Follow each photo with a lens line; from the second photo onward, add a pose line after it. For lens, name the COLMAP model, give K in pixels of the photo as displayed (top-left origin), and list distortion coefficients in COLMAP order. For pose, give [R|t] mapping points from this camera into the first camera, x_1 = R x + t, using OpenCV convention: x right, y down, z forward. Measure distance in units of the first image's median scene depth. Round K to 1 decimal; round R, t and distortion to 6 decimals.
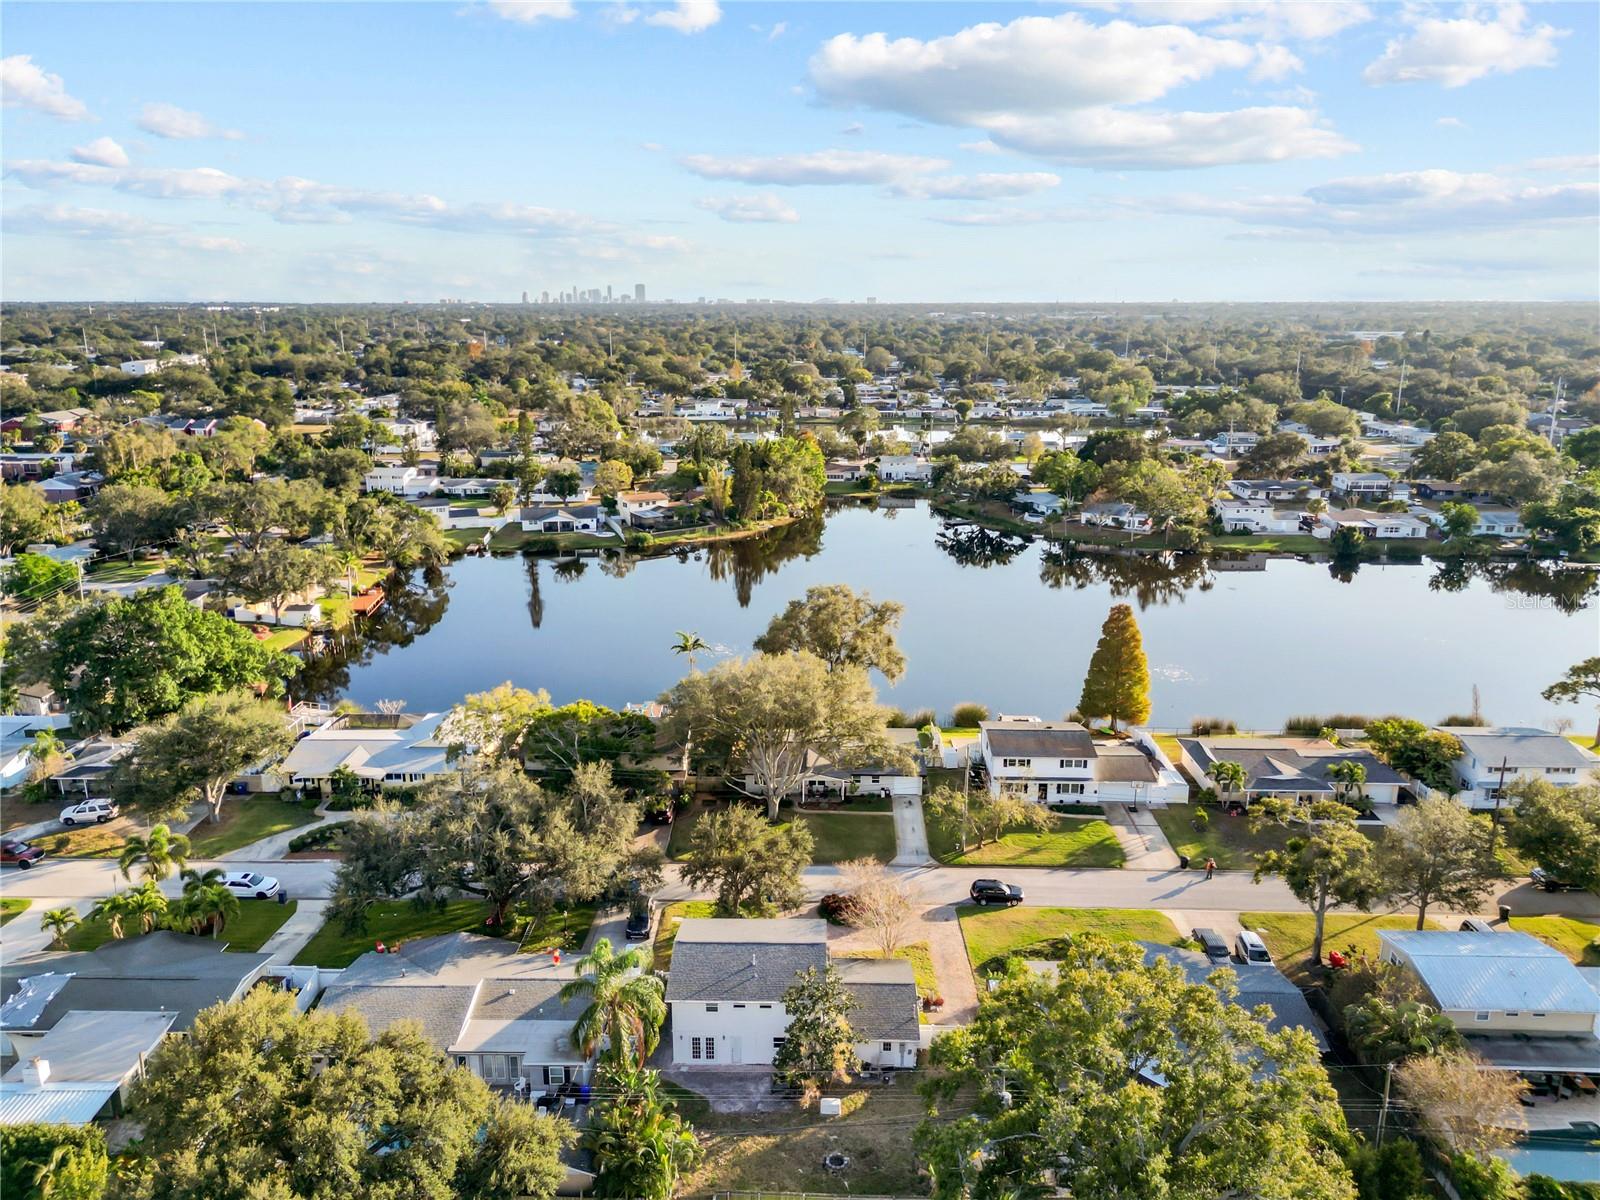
lens RADIAL K [[1159.8, 0, 792.1], [0, 1159.8, 513.1], [0, 0, 1]] dist [0.027139, -0.001898]
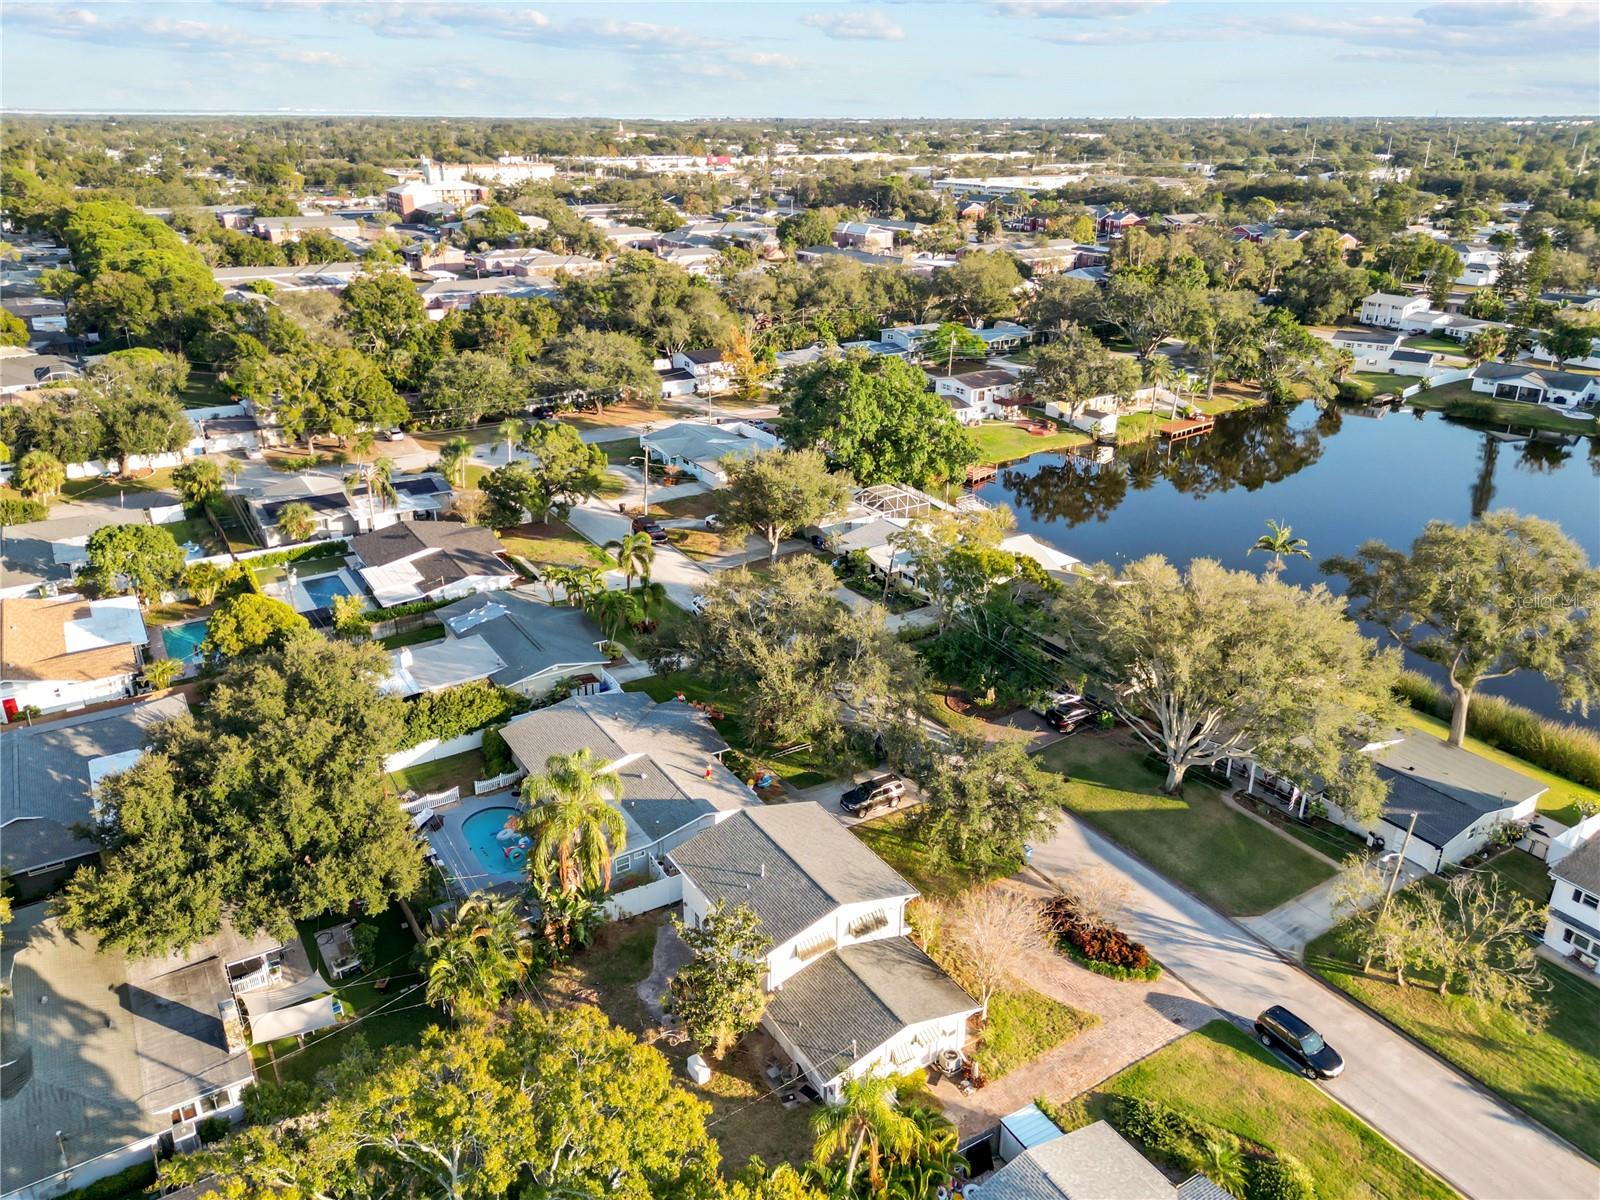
lens RADIAL K [[1125.8, 0, 800.0], [0, 1125.8, 600.0], [0, 0, 1]] dist [0.029506, -0.002439]
pose [[0.546879, 0.327976, -0.770295, 0.160292], [-0.151985, 0.943677, 0.293896, -0.008387], [0.823301, -0.043652, 0.565924, 0.182202]]
